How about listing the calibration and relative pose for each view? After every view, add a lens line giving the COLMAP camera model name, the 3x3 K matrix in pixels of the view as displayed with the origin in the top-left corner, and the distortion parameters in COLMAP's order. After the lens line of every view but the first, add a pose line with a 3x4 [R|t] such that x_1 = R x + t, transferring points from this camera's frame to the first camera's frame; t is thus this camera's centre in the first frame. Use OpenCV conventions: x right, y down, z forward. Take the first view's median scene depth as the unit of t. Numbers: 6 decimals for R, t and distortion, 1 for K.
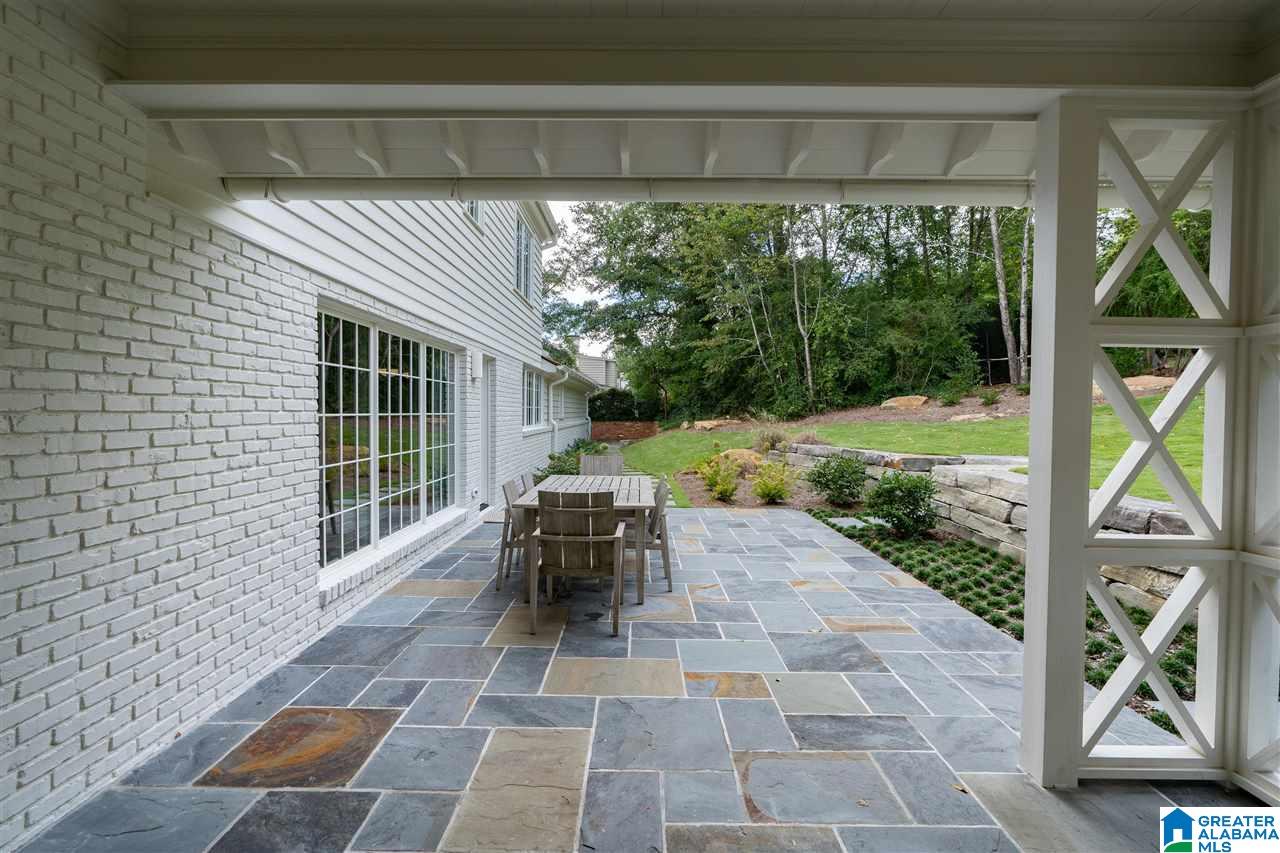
lens RADIAL K [[580.2, 0, 638.1], [0, 580.2, 423.1], [0, 0, 1]] dist [-0.000194, 0.000014]
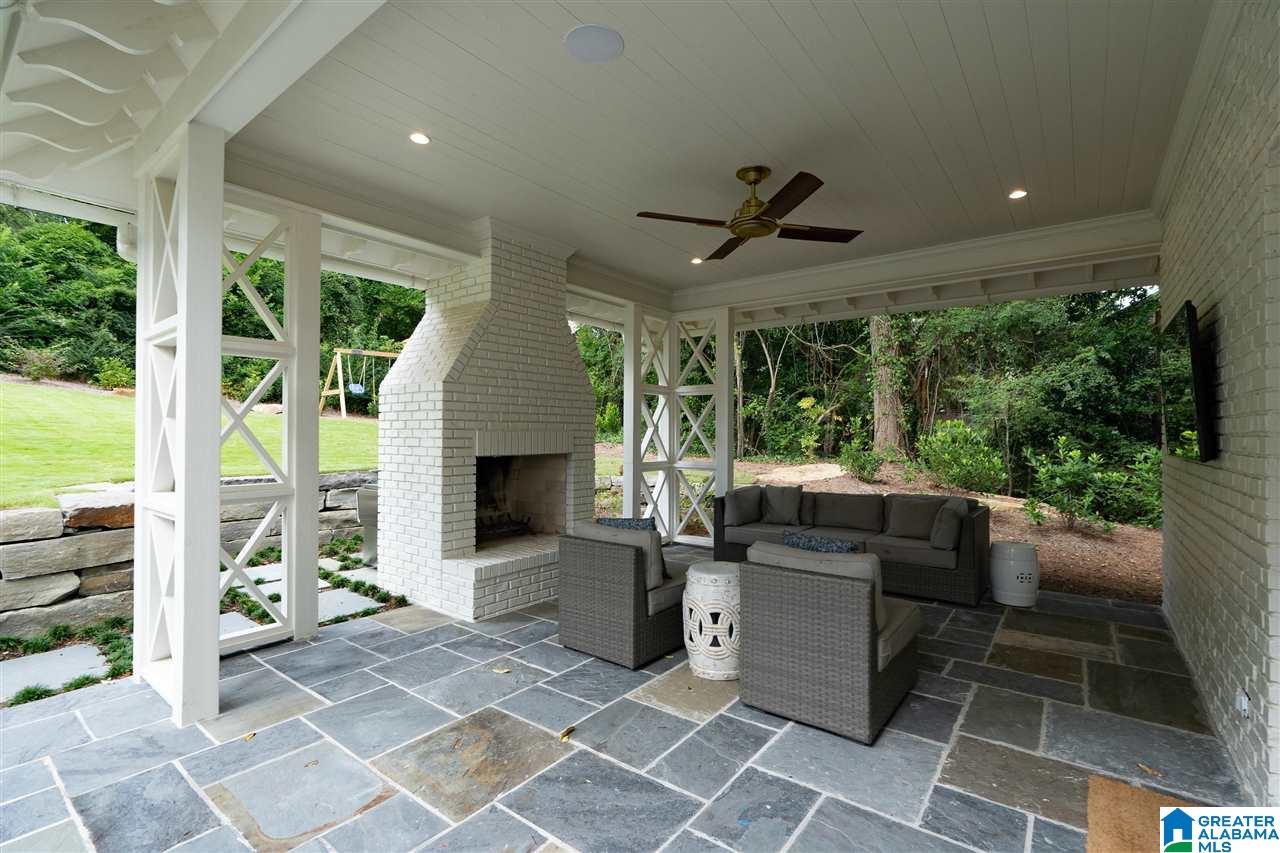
lens RADIAL K [[580.2, 0, 638.3], [0, 580.2, 428.7], [0, 0, 1]] dist [-0.000194, 0.000014]
pose [[-0.792769, 0.001016, 0.609522, -0.711243], [0.008754, 0.999914, 0.009720, 0.052740], [-0.609460, 0.013041, -0.792710, 1.472284]]
